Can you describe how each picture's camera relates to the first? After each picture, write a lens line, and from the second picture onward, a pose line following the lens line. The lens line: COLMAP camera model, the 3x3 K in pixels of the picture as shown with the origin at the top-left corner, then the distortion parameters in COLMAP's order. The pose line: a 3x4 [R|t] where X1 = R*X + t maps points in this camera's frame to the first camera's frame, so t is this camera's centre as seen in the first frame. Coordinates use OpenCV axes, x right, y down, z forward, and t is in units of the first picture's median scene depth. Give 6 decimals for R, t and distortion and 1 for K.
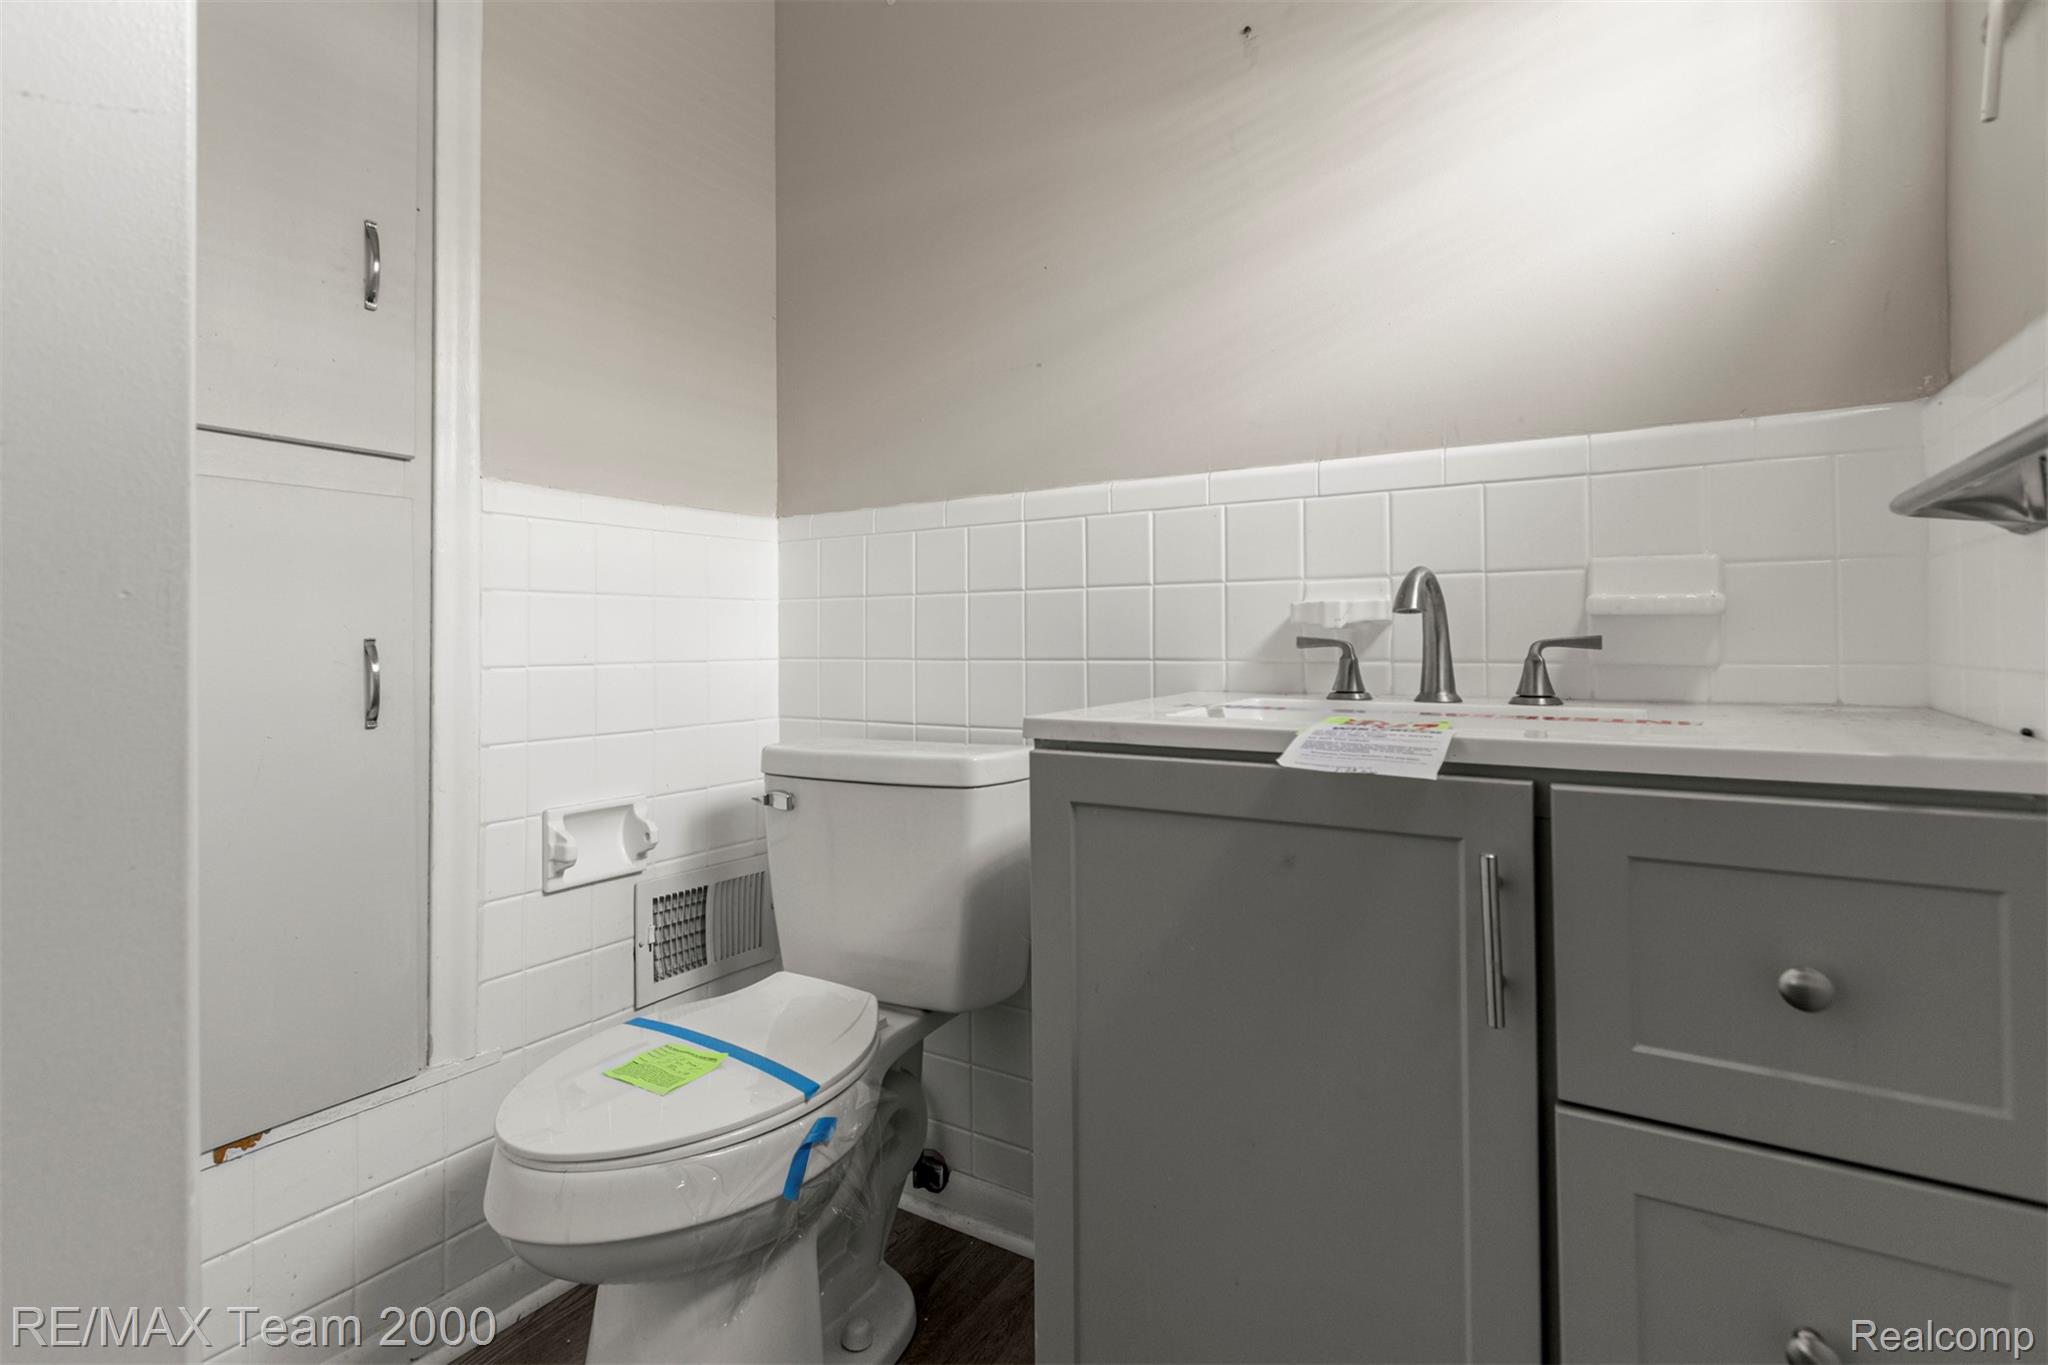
lens RADIAL K [[971.5, 0, 1024.8], [0, 971.5, 641.8], [0, 0, 1]] dist [-0.001231, -0.001094]
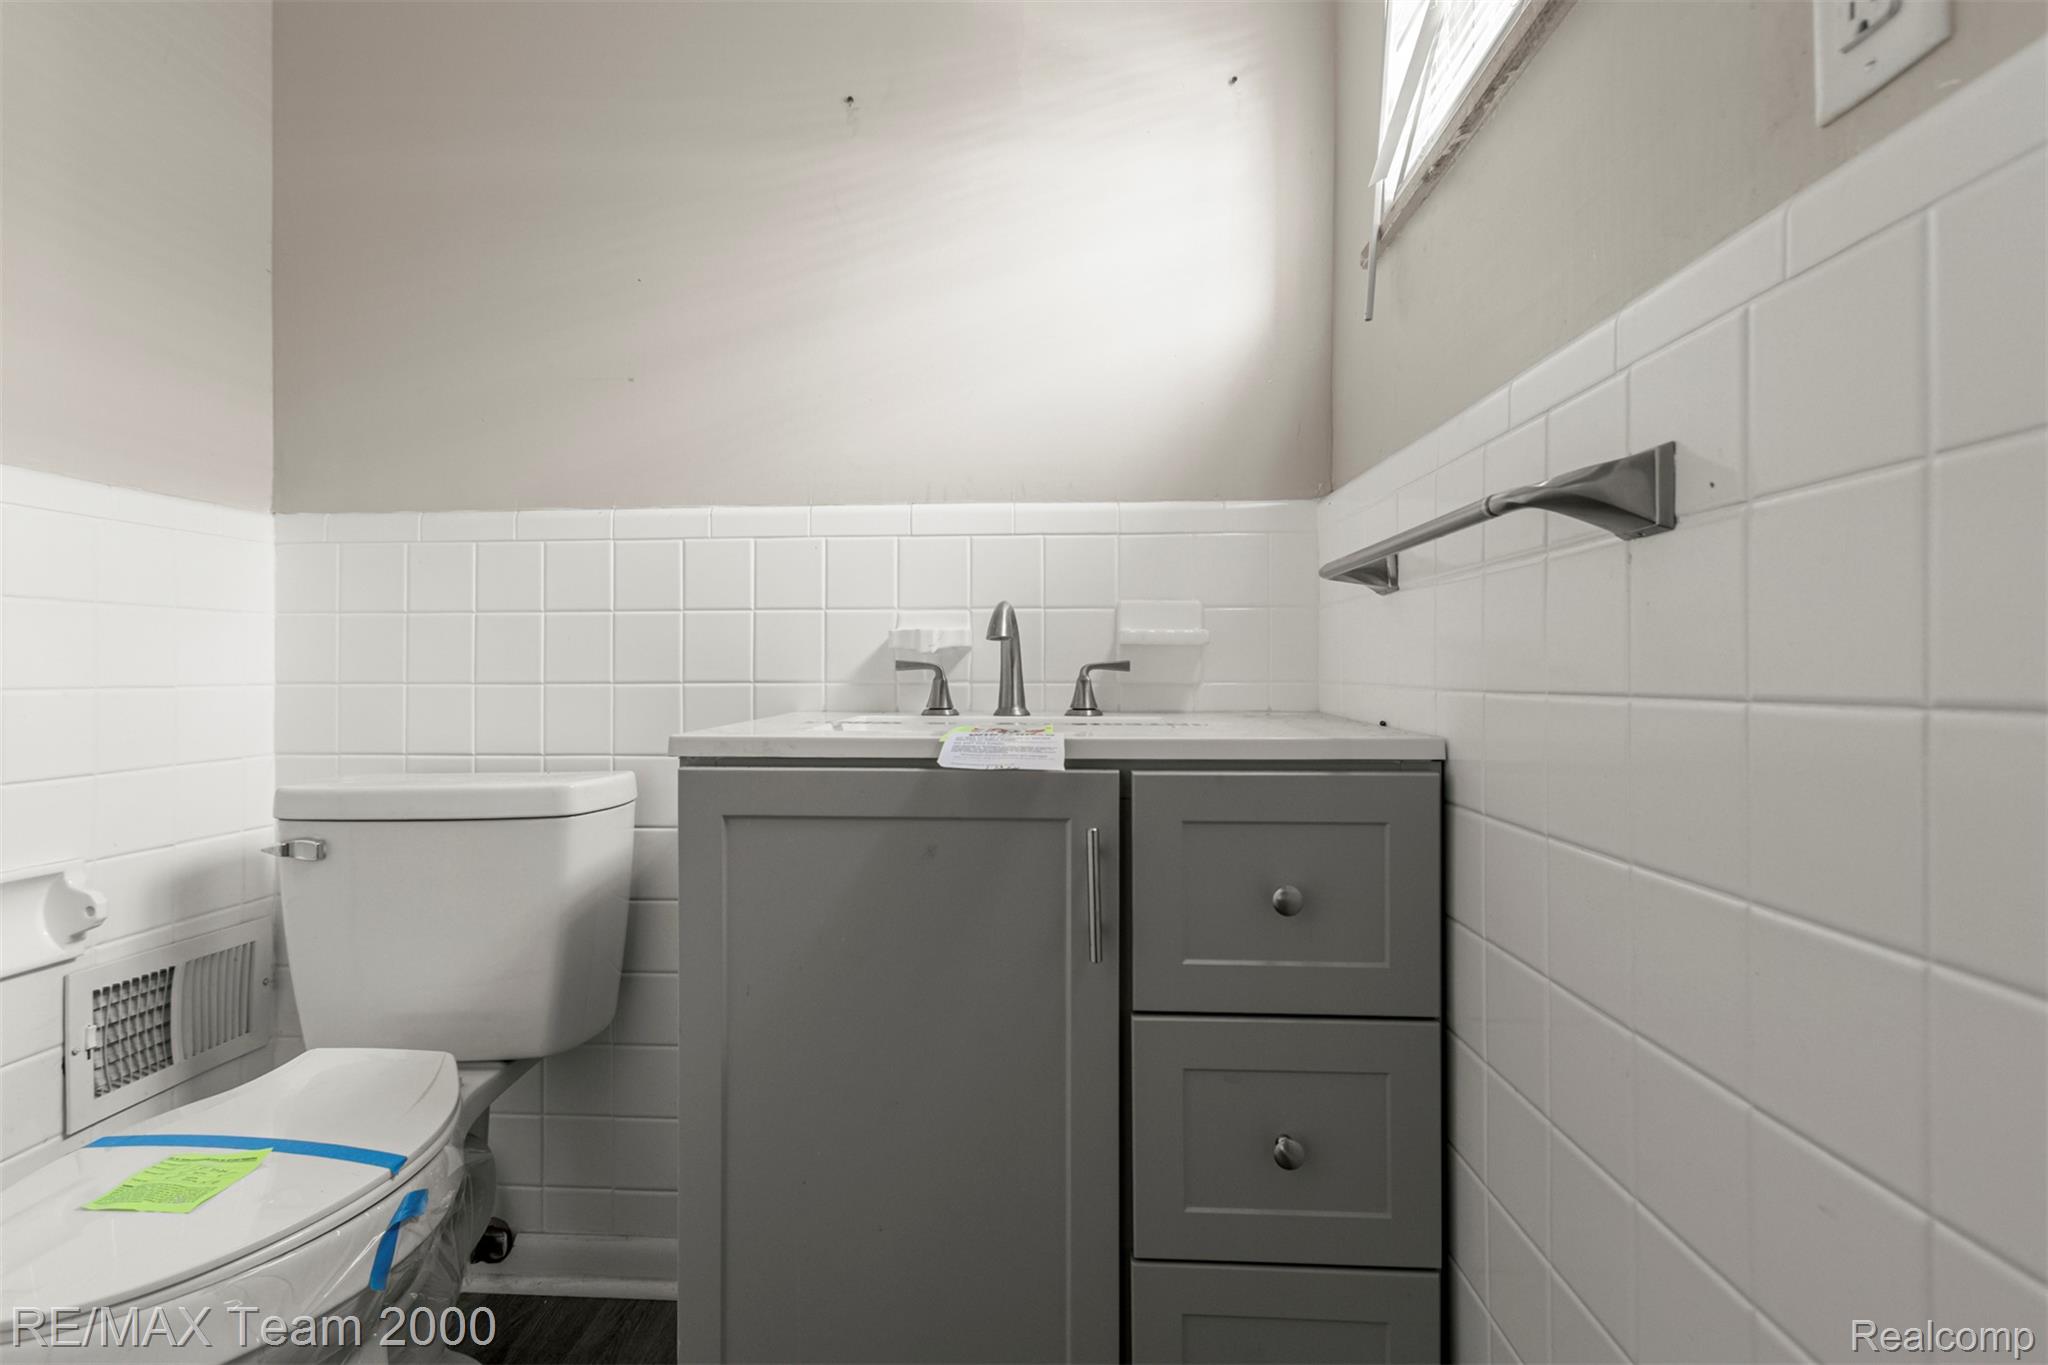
lens RADIAL K [[948.1, 0, 1024.0], [0, 948.1, 682.5], [0, 0, 1]] dist [0.001327, -0.000545]
pose [[0.877314, -0.002951, 0.479907, -0.116802], [-0.002956, 0.999929, 0.011552, 0.007398], [-0.479907, -0.011553, 0.877243, -0.030118]]
